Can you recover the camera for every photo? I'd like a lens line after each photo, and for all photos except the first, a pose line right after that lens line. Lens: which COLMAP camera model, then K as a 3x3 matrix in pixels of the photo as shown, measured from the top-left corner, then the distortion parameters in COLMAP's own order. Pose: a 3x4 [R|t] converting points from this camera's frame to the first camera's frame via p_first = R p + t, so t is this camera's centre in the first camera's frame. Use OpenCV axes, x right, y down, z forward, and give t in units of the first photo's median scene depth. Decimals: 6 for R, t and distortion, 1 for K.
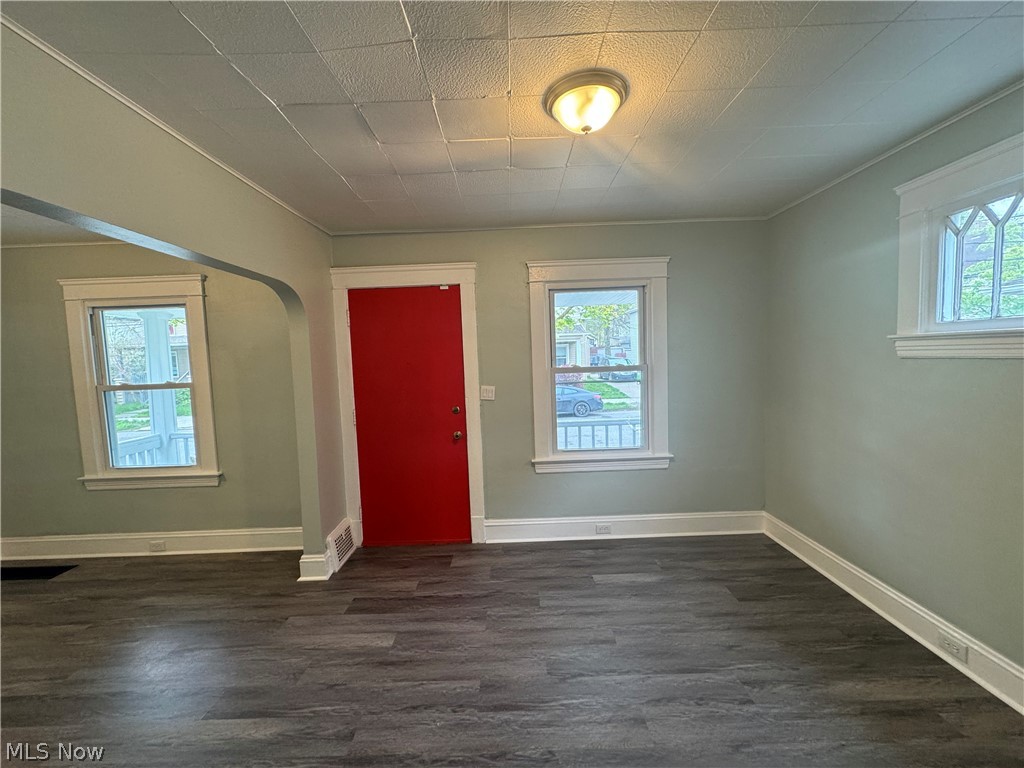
lens RADIAL K [[409.0, 0, 512.7], [0, 409.0, 383.5], [0, 0, 1]] dist [-0.001412, 0.000574]
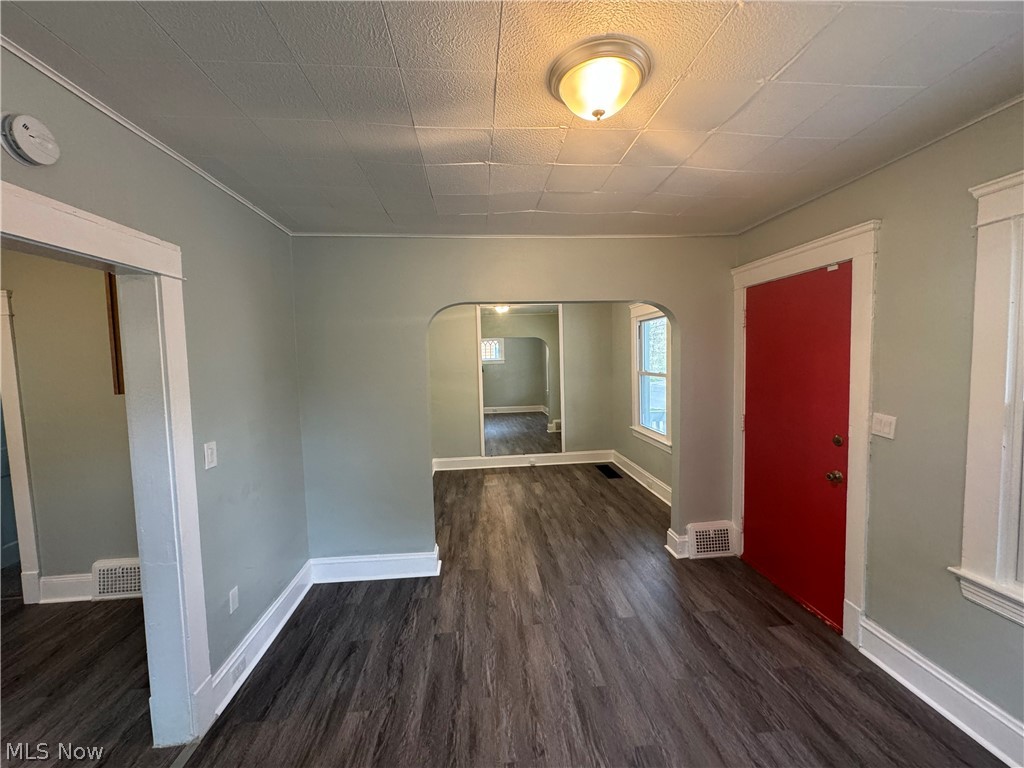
lens RADIAL K [[409.0, 0, 512.2], [0, 409.0, 383.5], [0, 0, 1]] dist [-0.001412, 0.000574]
pose [[0.085505, 0.098762, -0.991431, 0.554075], [-0.045186, 0.994435, 0.095165, -0.082538], [0.995313, 0.036662, 0.089492, 0.415209]]
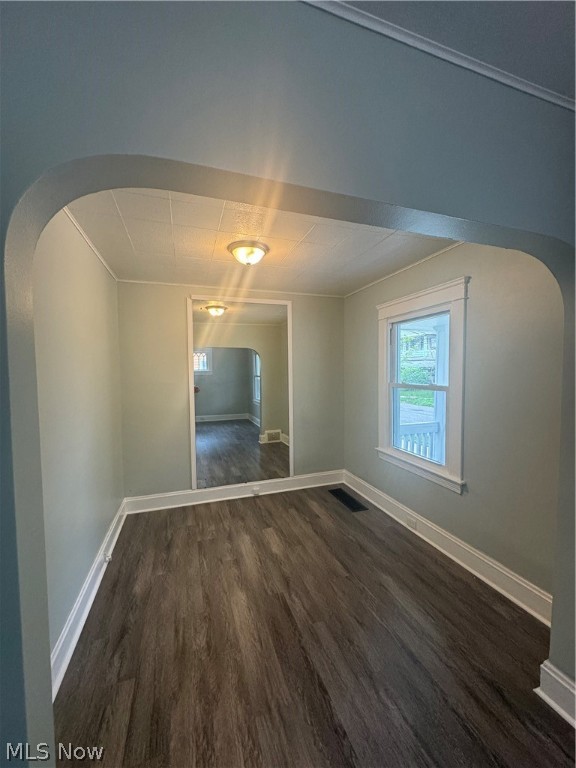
lens RADIAL K [[306.7, 0, 288.6], [0, 306.7, 384.0], [0, 0, 1]] dist [-0.001412, 0.000574]
pose [[0.321782, 0.076973, -0.943680, -0.205164], [-0.066119, 0.996084, 0.058702, -0.030110], [0.944502, 0.043506, 0.325611, 0.406882]]
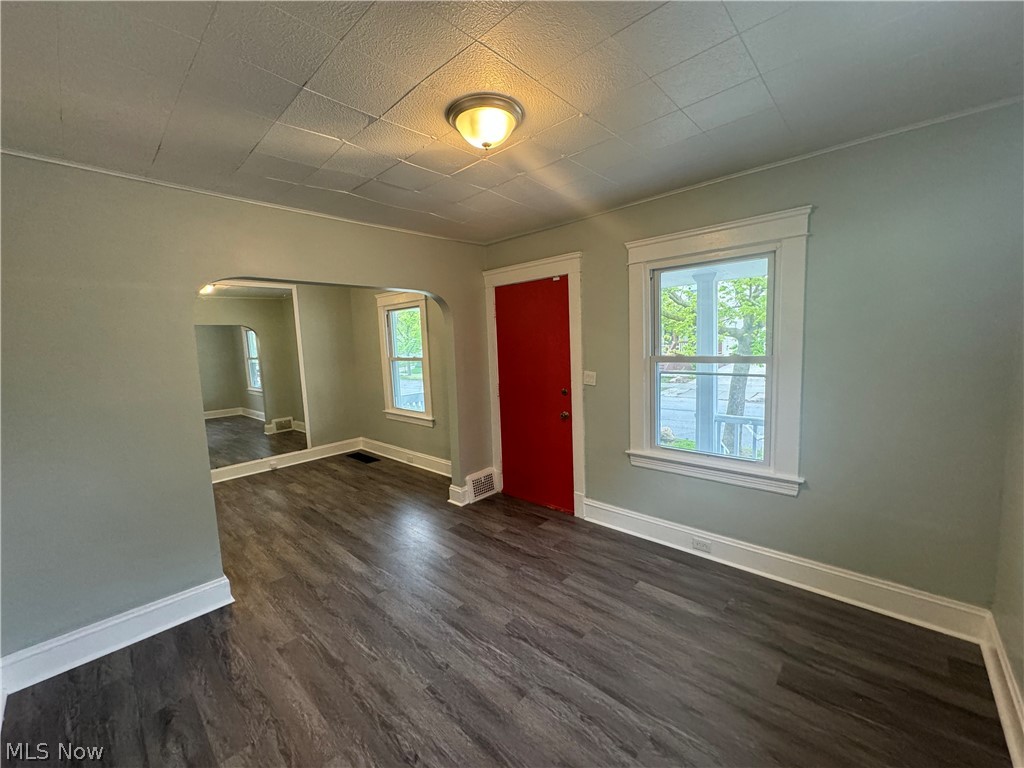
lens RADIAL K [[409.0, 0, 512.8], [0, 409.0, 384.1], [0, 0, 1]] dist [-0.001412, 0.000574]
pose [[0.732244, 0.080670, -0.676247, 0.544657], [-0.034175, 0.996061, 0.081816, -0.044356], [0.680184, -0.036798, 0.732117, 0.124734]]
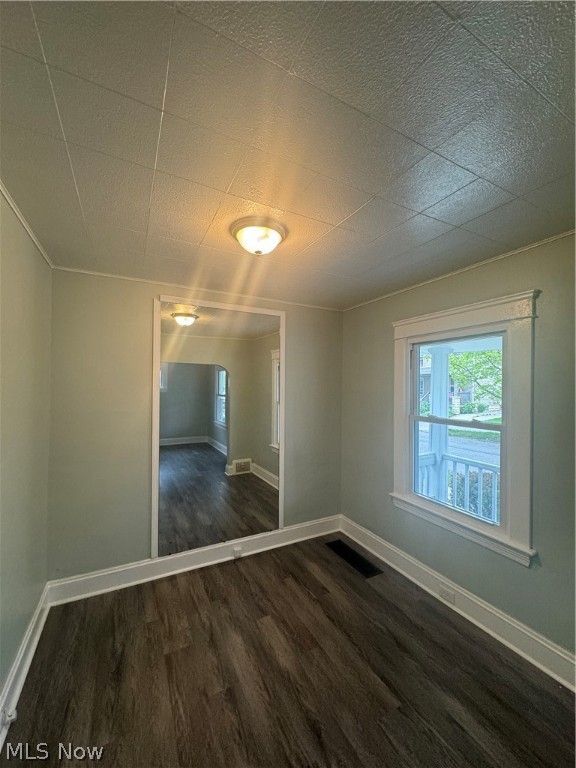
lens RADIAL K [[306.7, 0, 288.2], [0, 306.7, 384.3], [0, 0, 1]] dist [-0.001412, 0.000574]
pose [[0.462385, 0.037196, -0.885899, -0.488409], [-0.087378, 0.996168, -0.003780, -0.049356], [0.882363, 0.079156, 0.463863, 0.359128]]
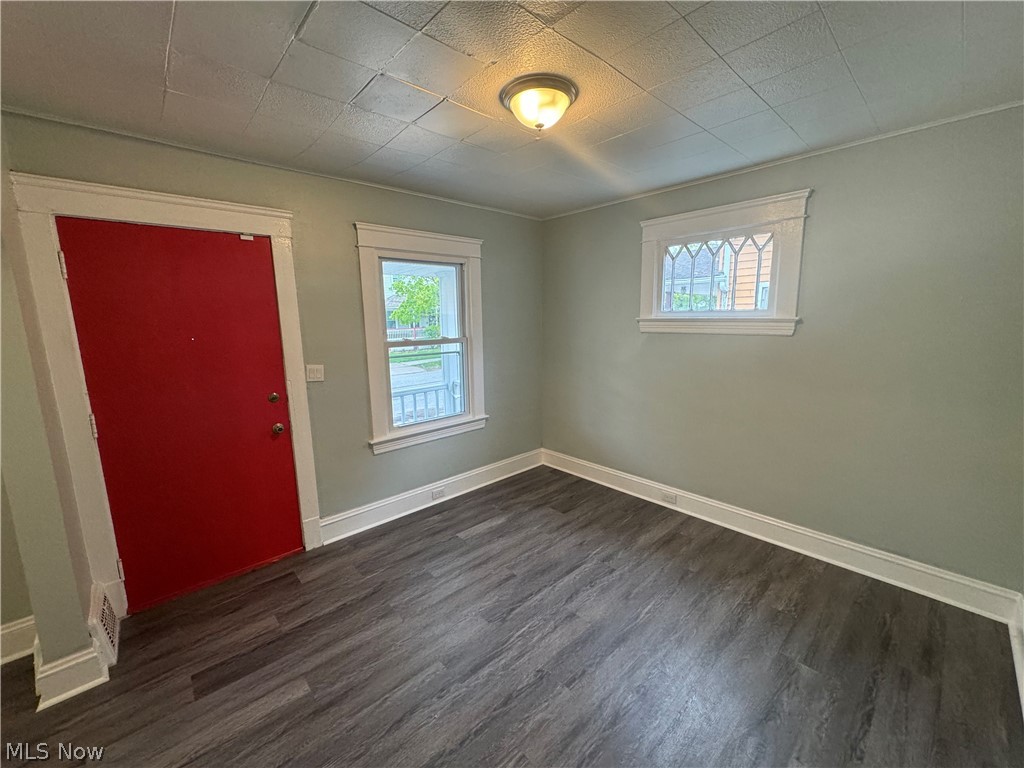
lens RADIAL K [[409.0, 0, 513.2], [0, 409.0, 383.4], [0, 0, 1]] dist [-0.001412, 0.000574]
pose [[0.737557, -0.086758, 0.669688, -0.359190], [0.036097, 0.995360, 0.089192, -0.018300], [-0.674319, -0.041610, 0.737267, 0.111840]]
